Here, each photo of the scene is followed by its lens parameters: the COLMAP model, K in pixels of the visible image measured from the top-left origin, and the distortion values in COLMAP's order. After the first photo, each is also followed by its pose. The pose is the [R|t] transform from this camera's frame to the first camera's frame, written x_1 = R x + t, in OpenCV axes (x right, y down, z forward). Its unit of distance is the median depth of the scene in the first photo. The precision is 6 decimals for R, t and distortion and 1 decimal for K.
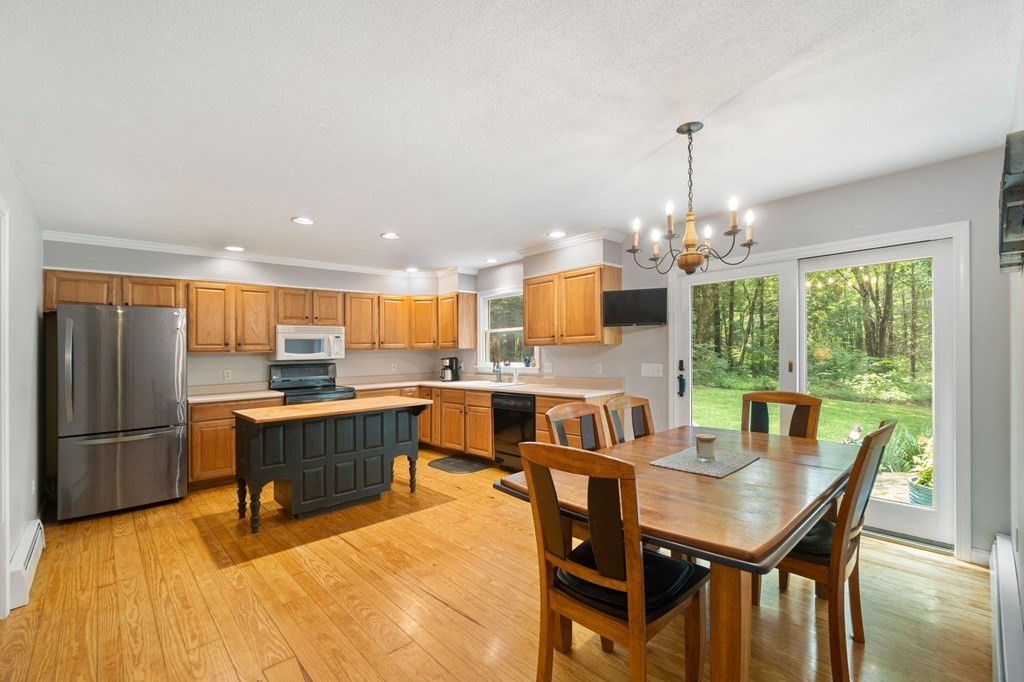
lens RADIAL K [[450.1, 0, 507.4], [0, 450.1, 346.4], [0, 0, 1]] dist [-0.002553, 0.002034]
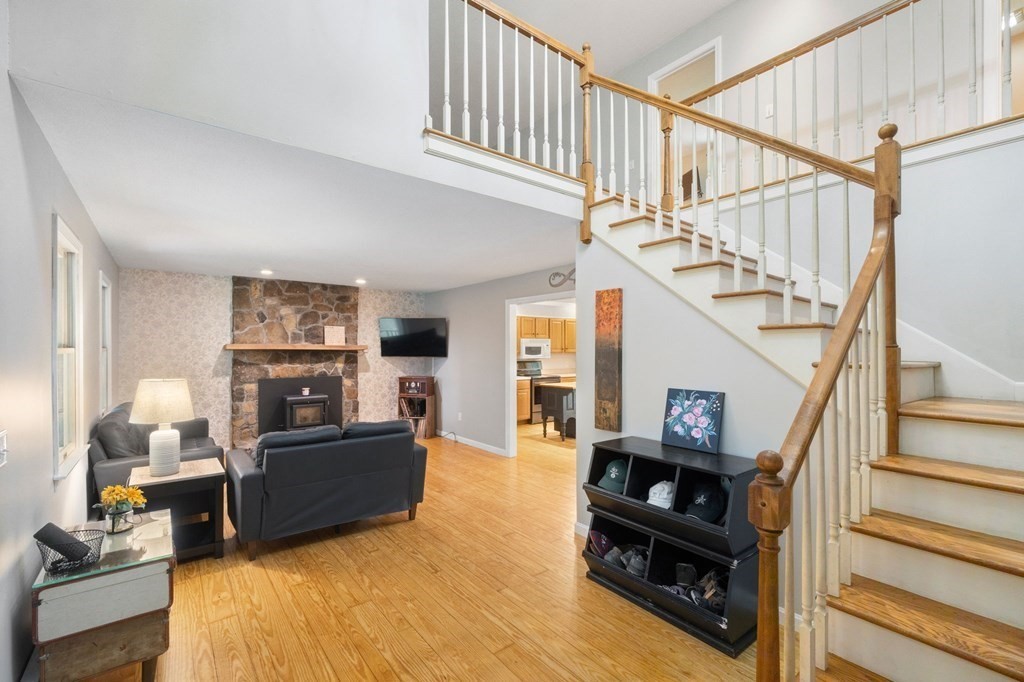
lens RADIAL K [[450.1, 0, 507.6], [0, 450.1, 345.6], [0, 0, 1]] dist [-0.002553, 0.002034]
pose [[0.996577, 0.018978, -0.080461, -0.423923], [-0.018695, 0.999816, 0.004266, -0.026503], [0.080528, -0.002747, 0.996749, -0.727289]]
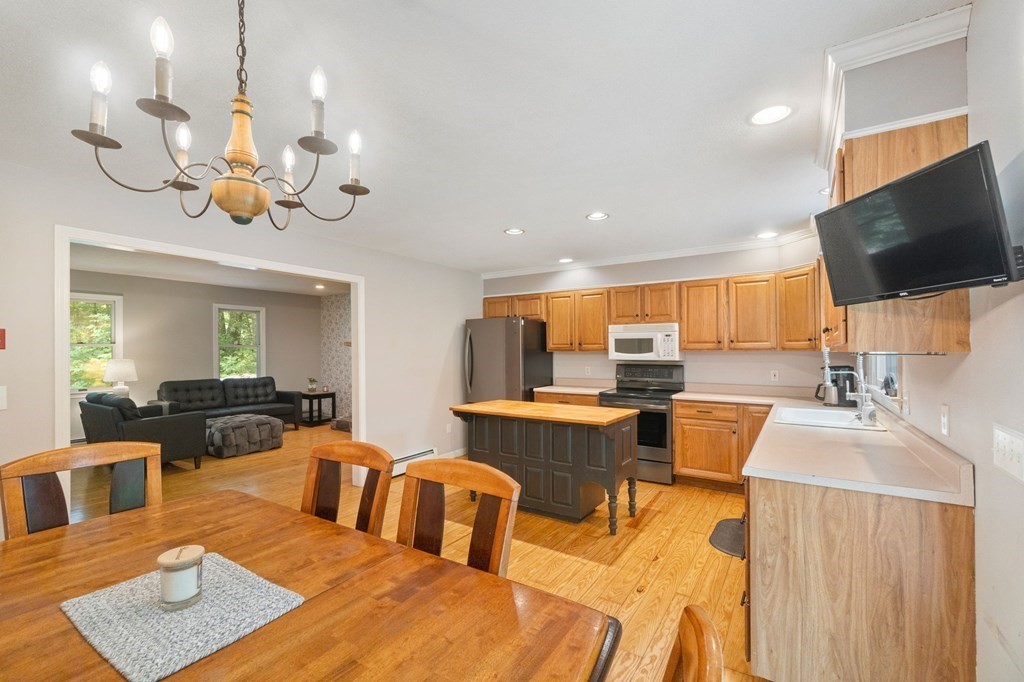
lens RADIAL K [[450.1, 0, 504.4], [0, 450.1, 346.8], [0, 0, 1]] dist [-0.002553, 0.002034]
pose [[0.226395, 0.009813, -0.973986, 0.420065], [0.004010, 0.999931, 0.011006, -0.010309], [0.974027, -0.006397, 0.226340, 0.532221]]
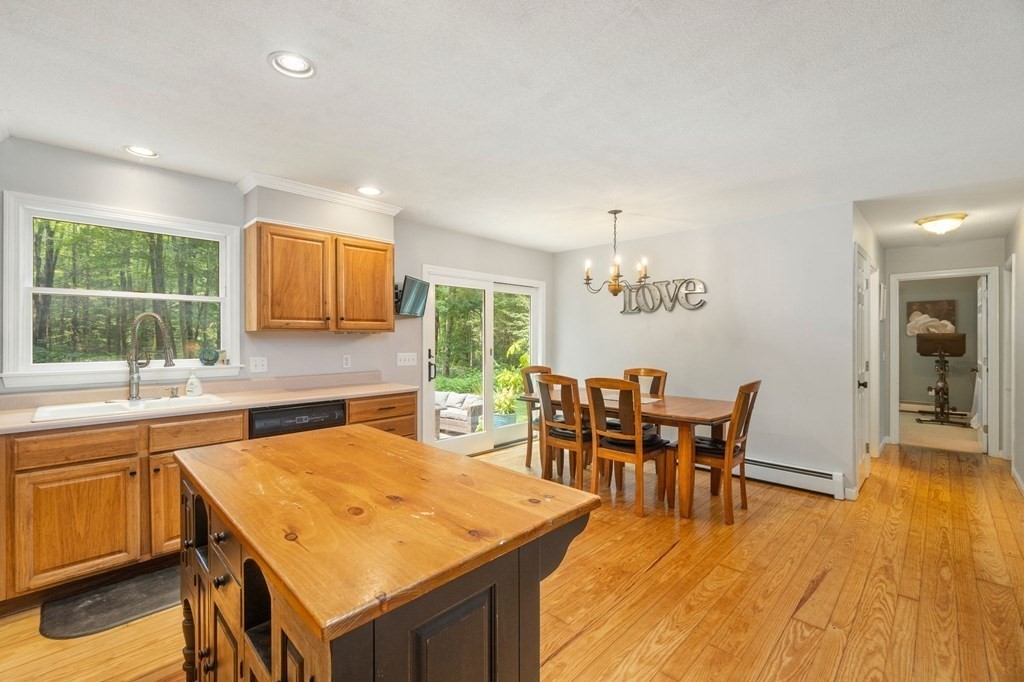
lens RADIAL K [[450.1, 0, 511.9], [0, 450.1, 343.4], [0, 0, 1]] dist [-0.002553, 0.002034]
pose [[-0.067350, 0.006521, 0.997708, -0.590875], [-0.007813, 0.999945, -0.007063, 0.018456], [-0.997699, -0.008270, -0.067295, 0.686076]]
